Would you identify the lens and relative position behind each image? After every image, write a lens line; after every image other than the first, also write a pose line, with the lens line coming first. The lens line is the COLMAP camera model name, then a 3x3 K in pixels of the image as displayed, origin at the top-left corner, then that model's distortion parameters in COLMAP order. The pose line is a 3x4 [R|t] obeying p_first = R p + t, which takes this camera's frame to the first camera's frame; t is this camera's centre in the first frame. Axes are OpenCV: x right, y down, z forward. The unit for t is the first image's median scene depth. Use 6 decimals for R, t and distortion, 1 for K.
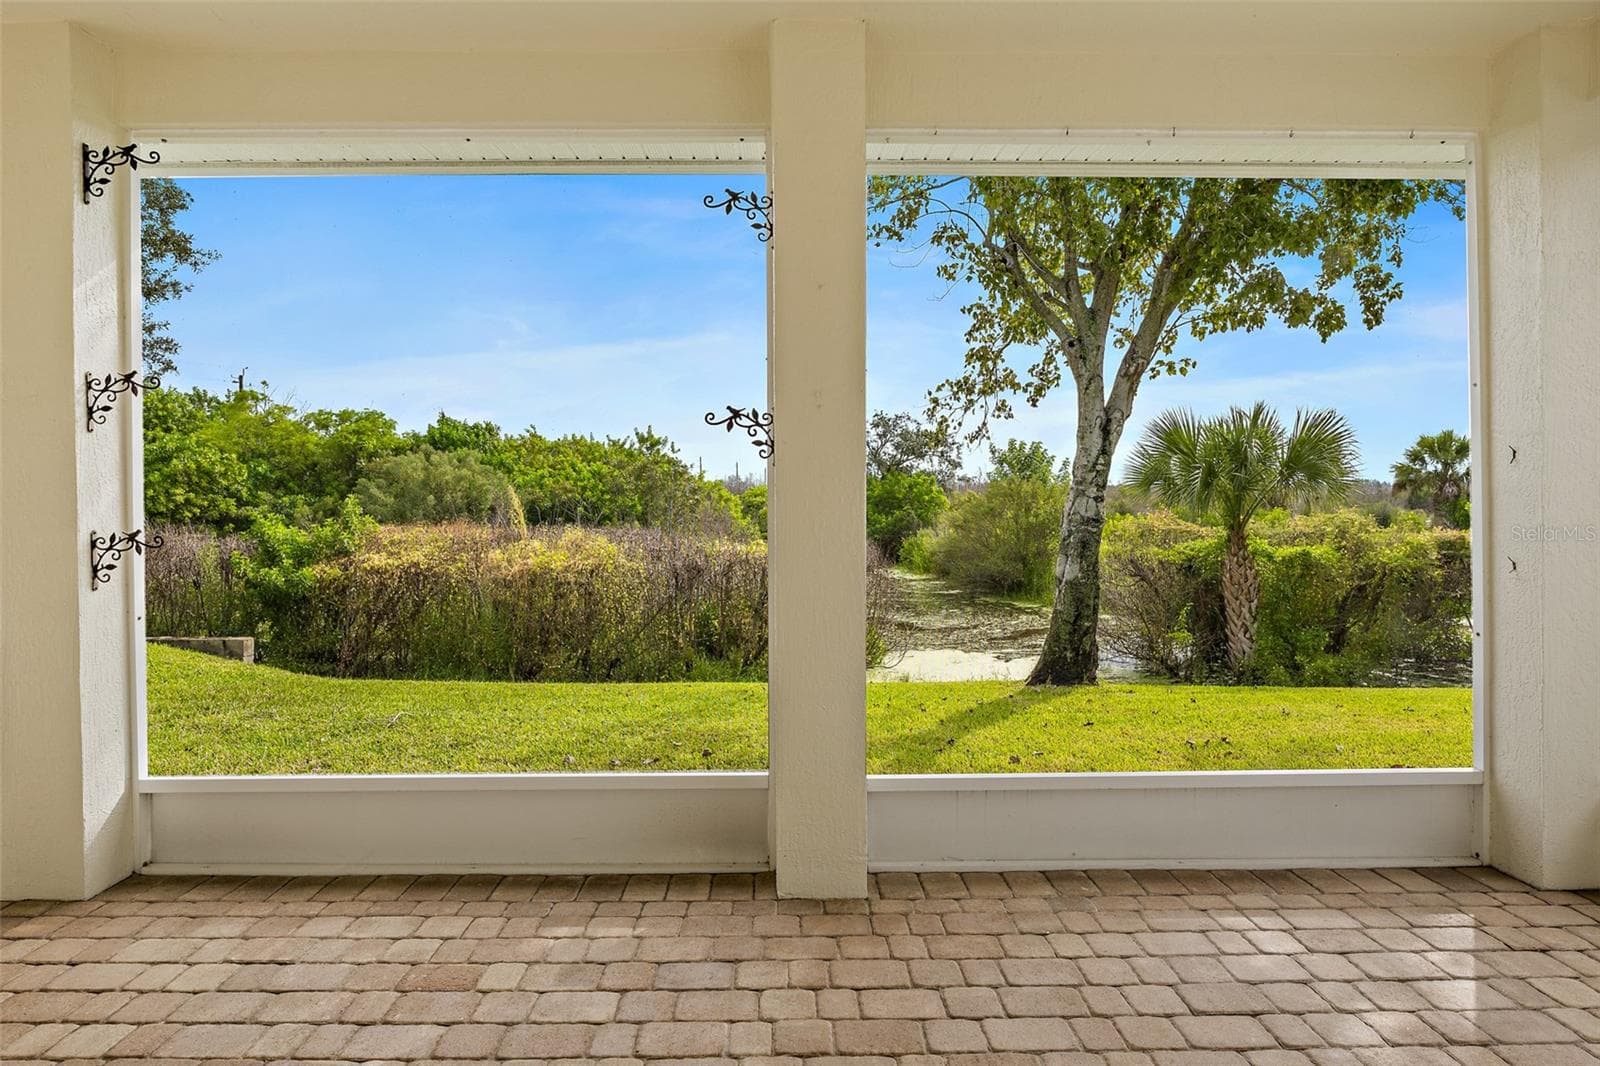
lens RADIAL K [[912.5, 0, 787.5], [0, 912.5, 528.1], [0, 0, 1]] dist [0.020462, 0.000441]
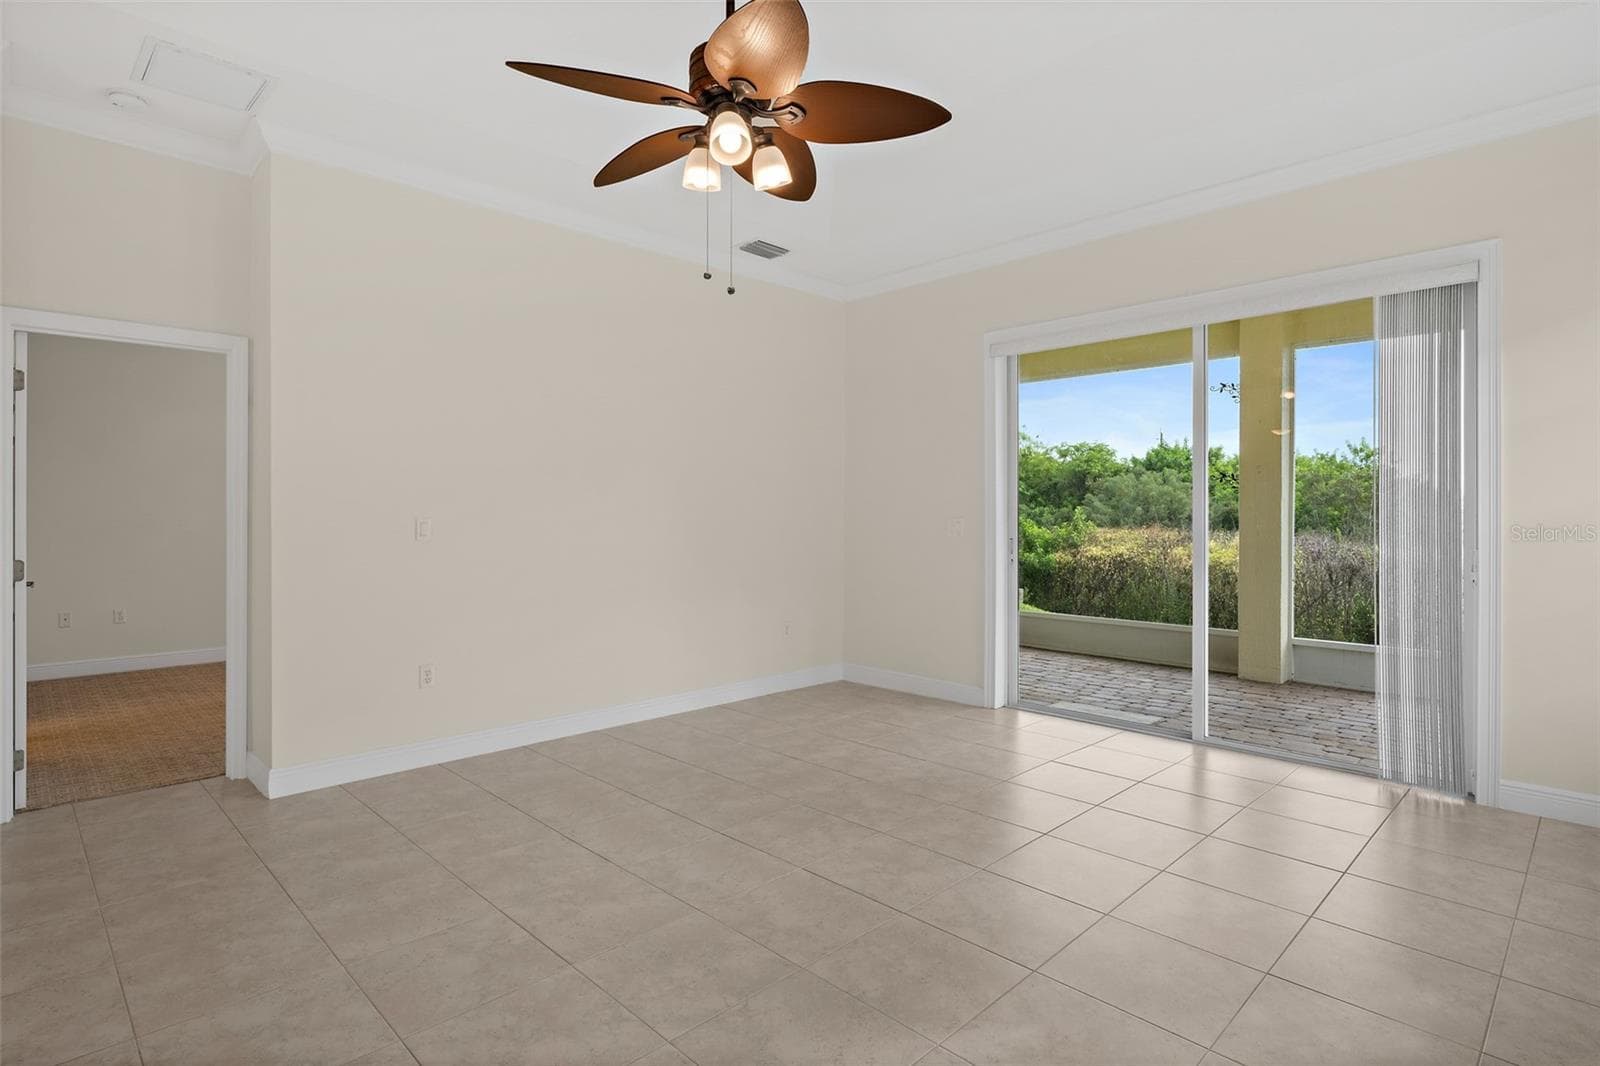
lens RADIAL K [[824.3, 0, 793.4], [0, 824.3, 523.6], [0, 0, 1]] dist [-0.000173, 0.000366]
pose [[0.709397, 0.013623, -0.704678, 0.124955], [-0.024276, 0.999692, -0.005112, 0.008286], [0.704391, 0.020733, 0.709509, -0.249871]]
